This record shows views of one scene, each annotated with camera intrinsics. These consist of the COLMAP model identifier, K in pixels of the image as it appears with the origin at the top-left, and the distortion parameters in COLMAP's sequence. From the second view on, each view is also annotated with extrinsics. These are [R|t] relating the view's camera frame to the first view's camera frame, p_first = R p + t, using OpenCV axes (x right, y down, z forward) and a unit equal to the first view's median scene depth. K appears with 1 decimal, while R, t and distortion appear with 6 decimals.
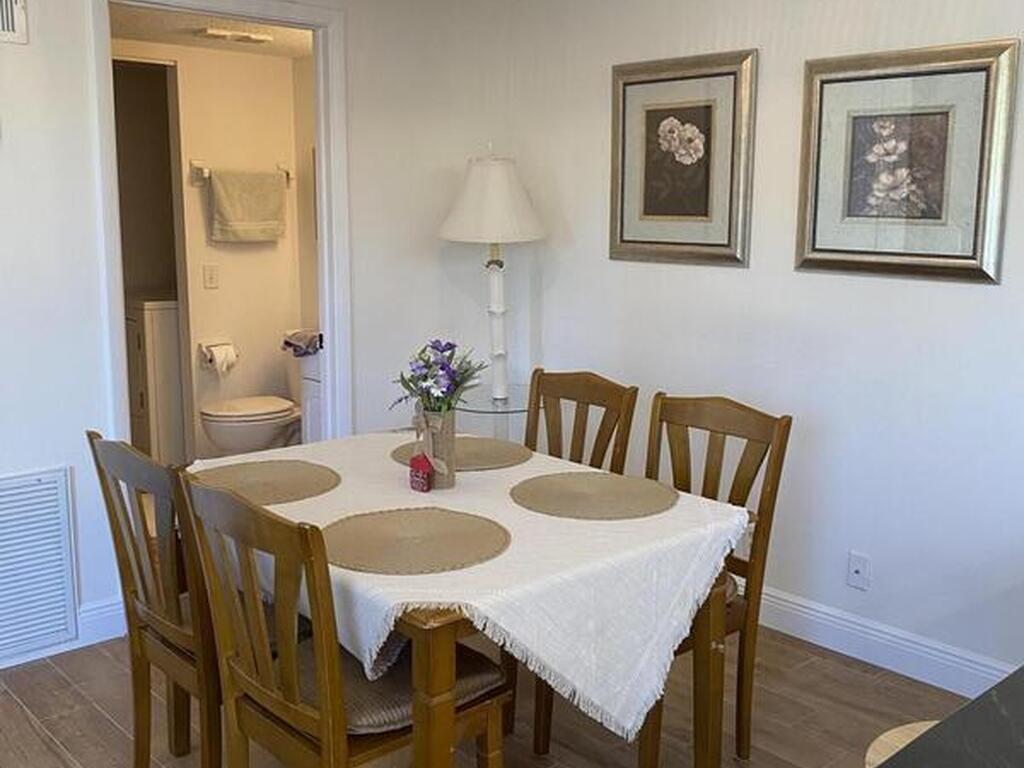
lens RADIAL K [[1050.7, 0, 518.5], [0, 1050.7, 383.2], [0, 0, 1]] dist [0.037760, 0.000000]
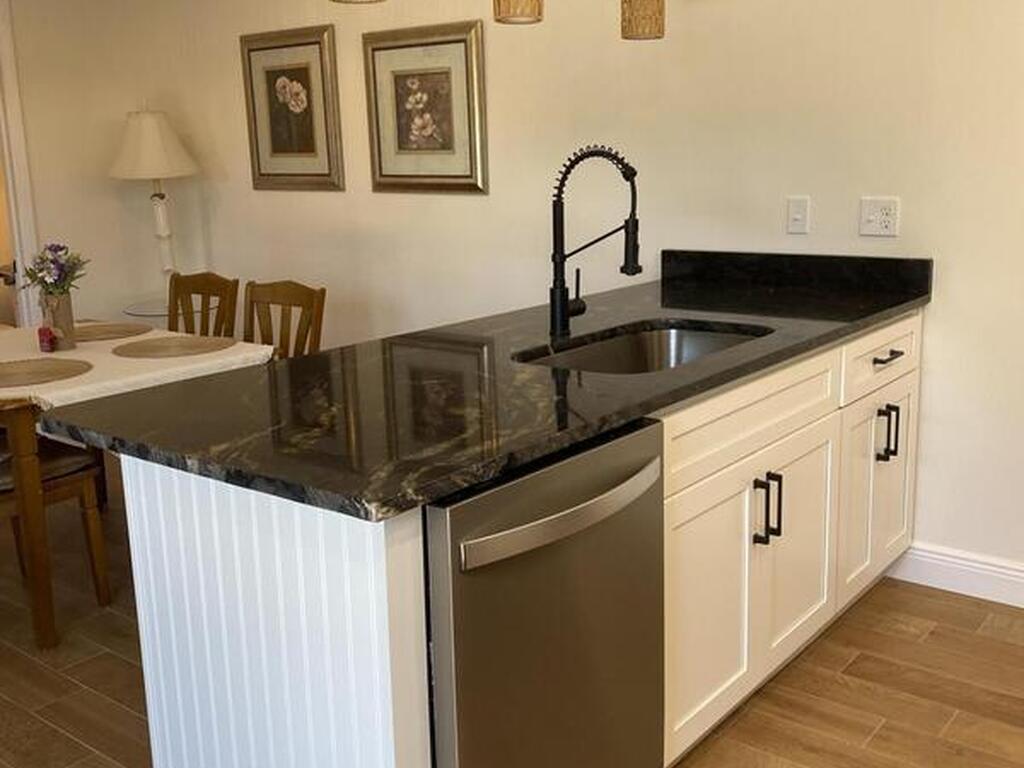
lens RADIAL K [[1050.7, 0, 504.7], [0, 1050.7, 384.9], [0, 0, 1]] dist [0.037760, 0.000000]
pose [[0.987570, -0.071152, 0.140152, 0.232299], [0.062769, 0.996015, 0.063354, 0.068963], [-0.144101, -0.053770, 0.988101, -0.389750]]
